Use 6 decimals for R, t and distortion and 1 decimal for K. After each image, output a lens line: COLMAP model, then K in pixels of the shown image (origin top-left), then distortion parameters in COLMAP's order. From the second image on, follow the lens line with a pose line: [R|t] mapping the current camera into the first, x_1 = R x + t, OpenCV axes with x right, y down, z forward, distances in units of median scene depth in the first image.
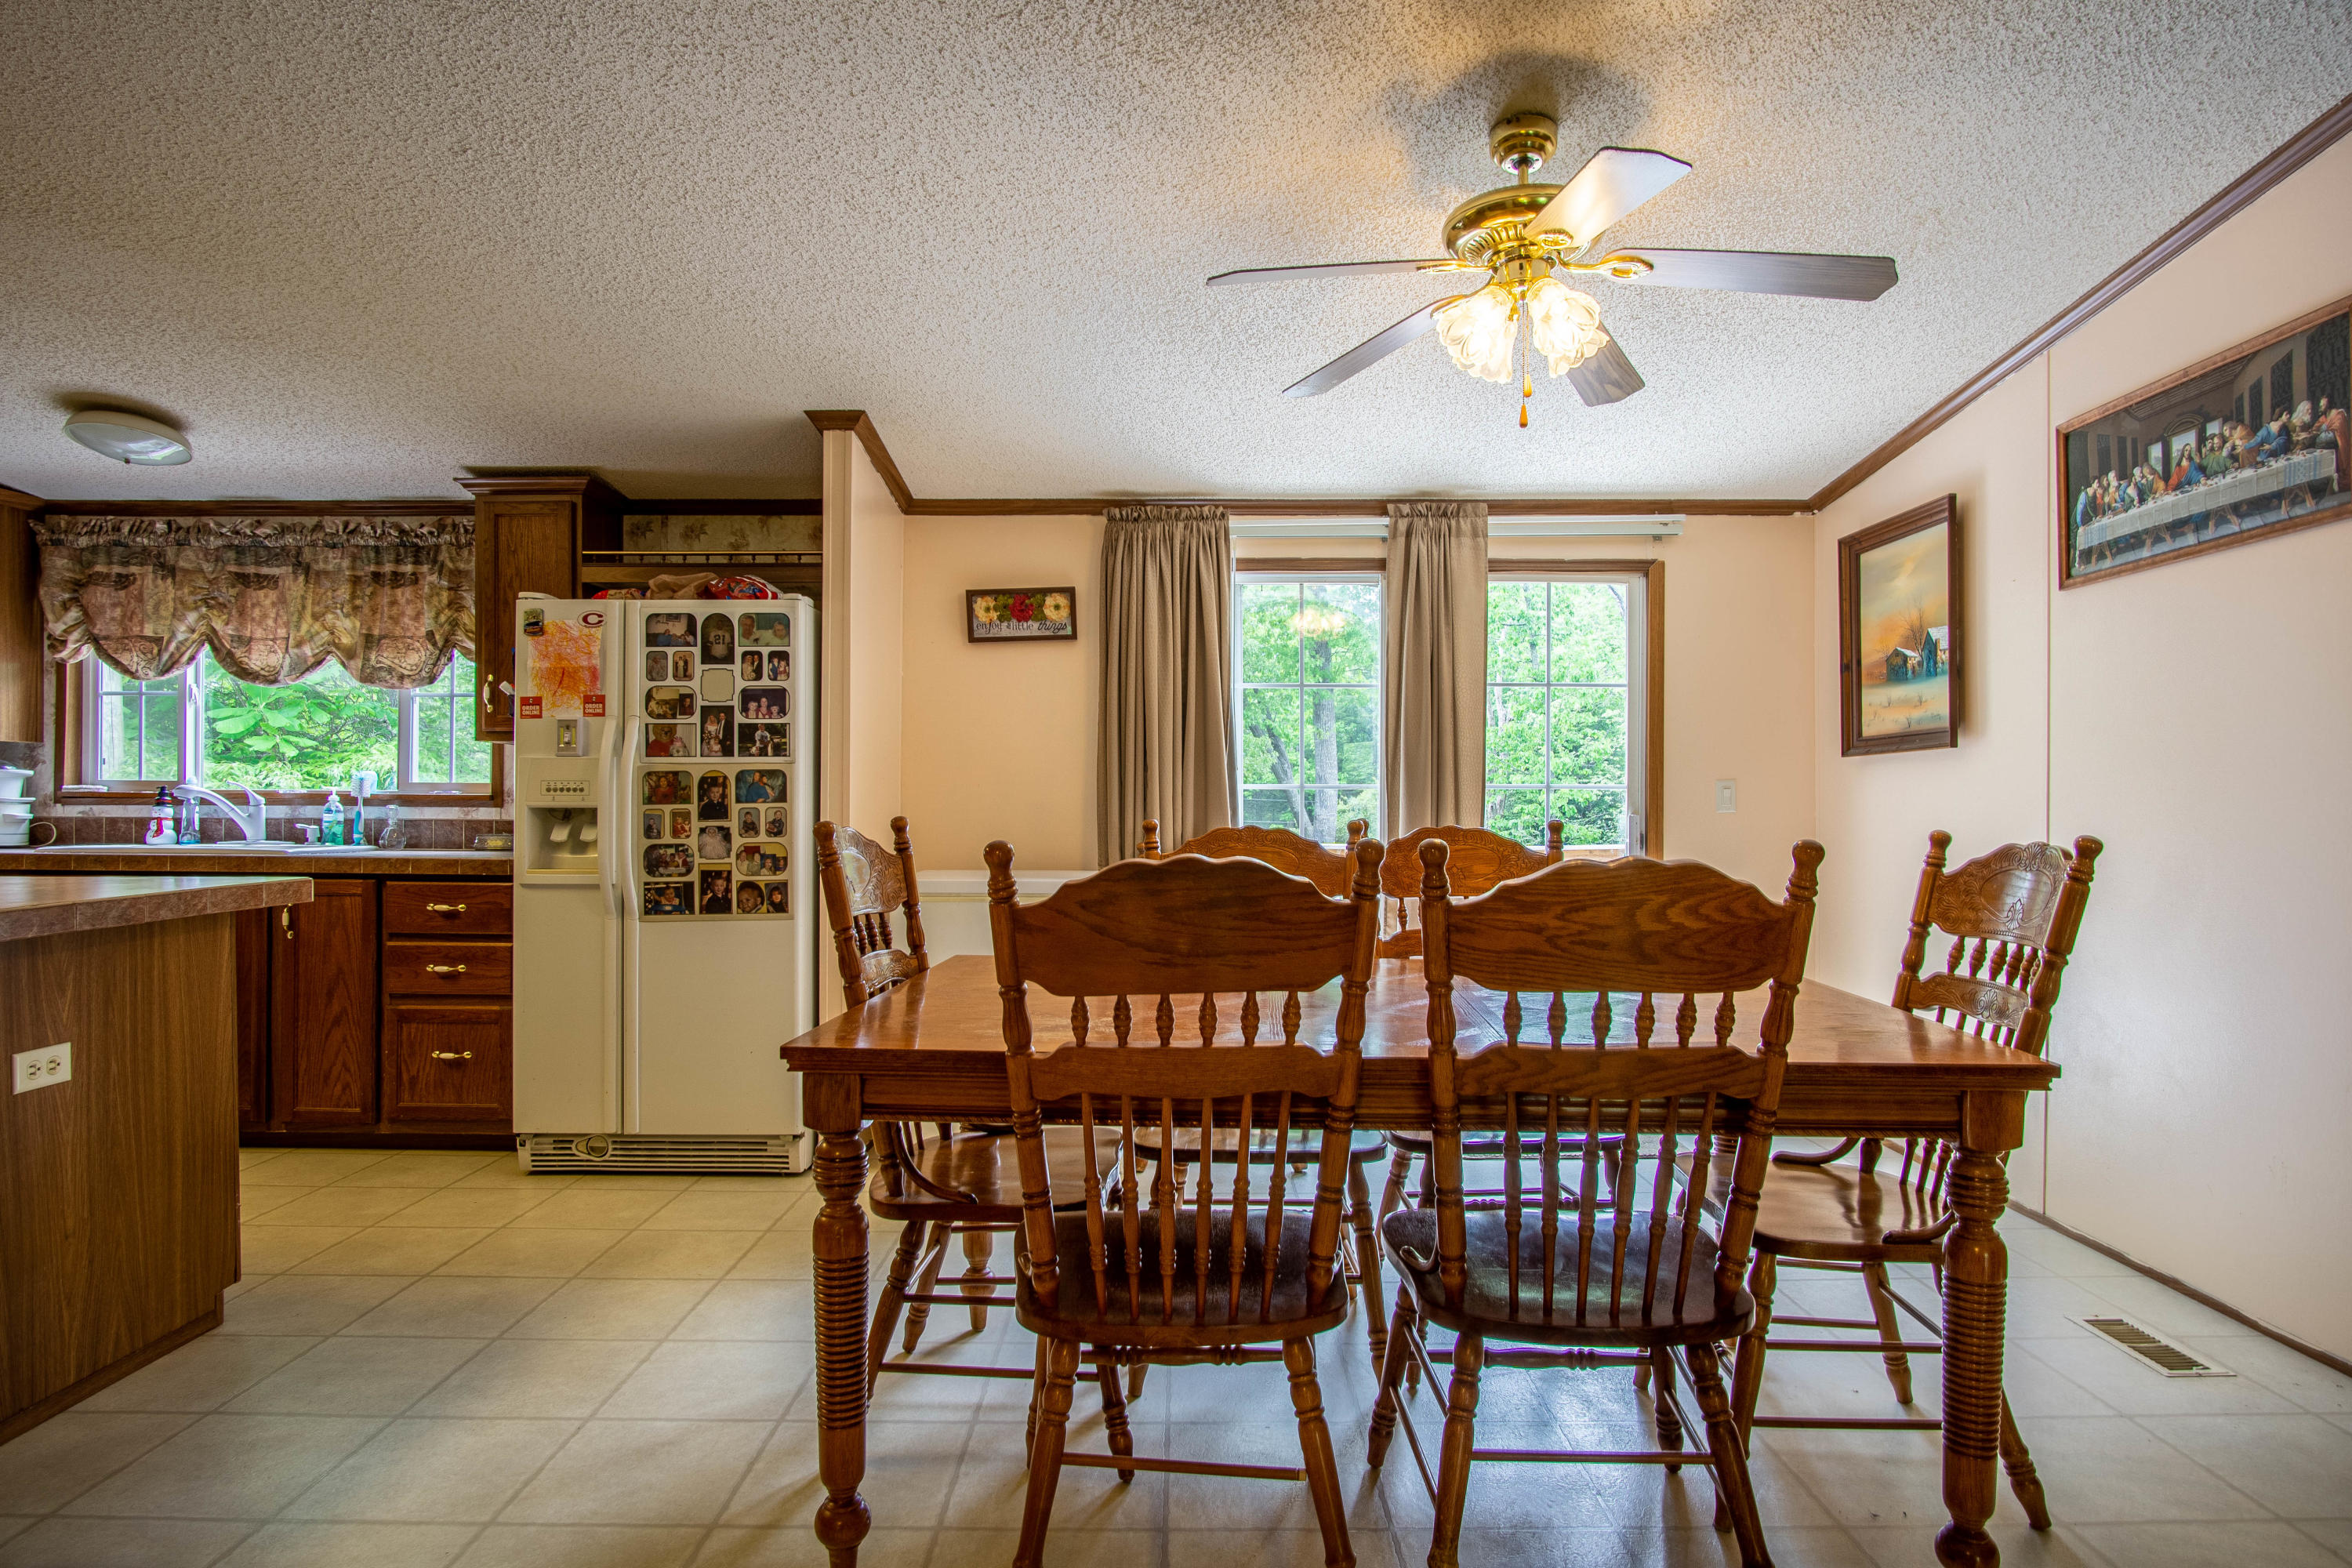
lens RADIAL K [[1288.1, 0, 1186.0], [0, 1288.1, 780.8], [0, 0, 1]] dist [-0.034572, 0.001900]
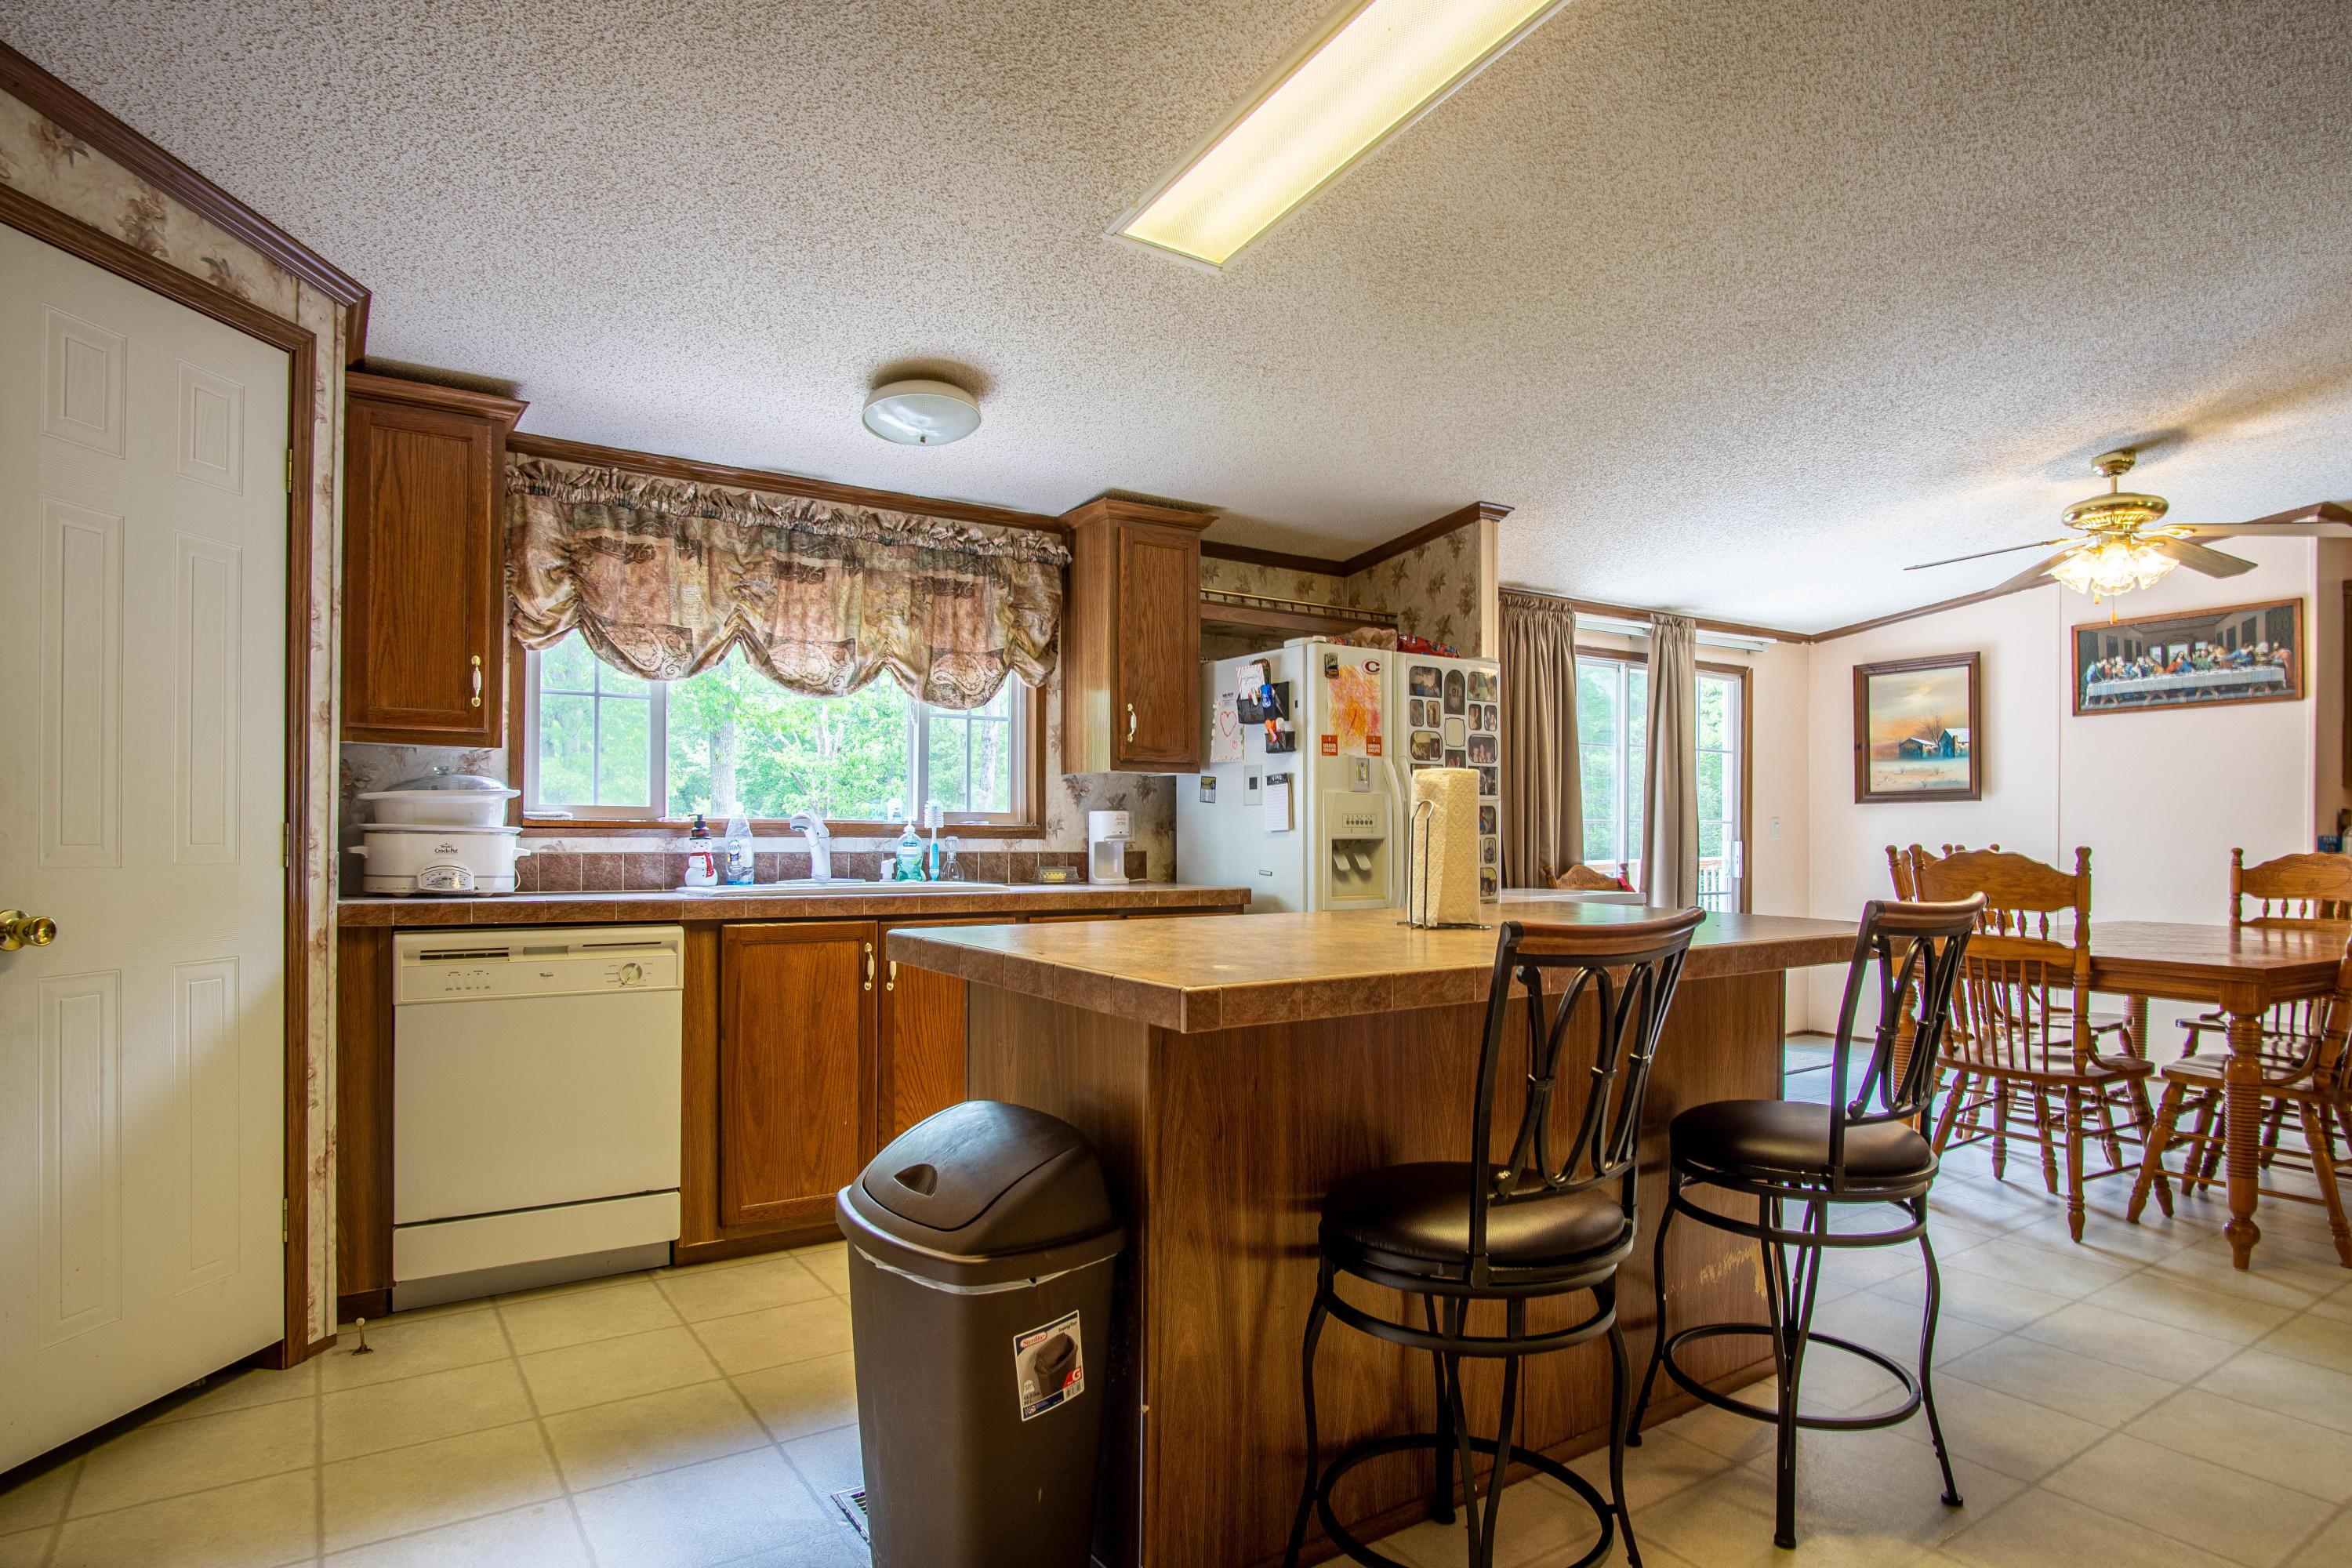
lens RADIAL K [[1288.1, 0, 1188.7], [0, 1288.1, 805.5], [0, 0, 1]] dist [-0.034572, 0.001900]
pose [[0.832098, 0.011293, 0.554514, -1.096154], [-0.010581, 0.999934, -0.004487, -0.000794], [-0.554528, -0.002134, 0.832162, 0.153555]]
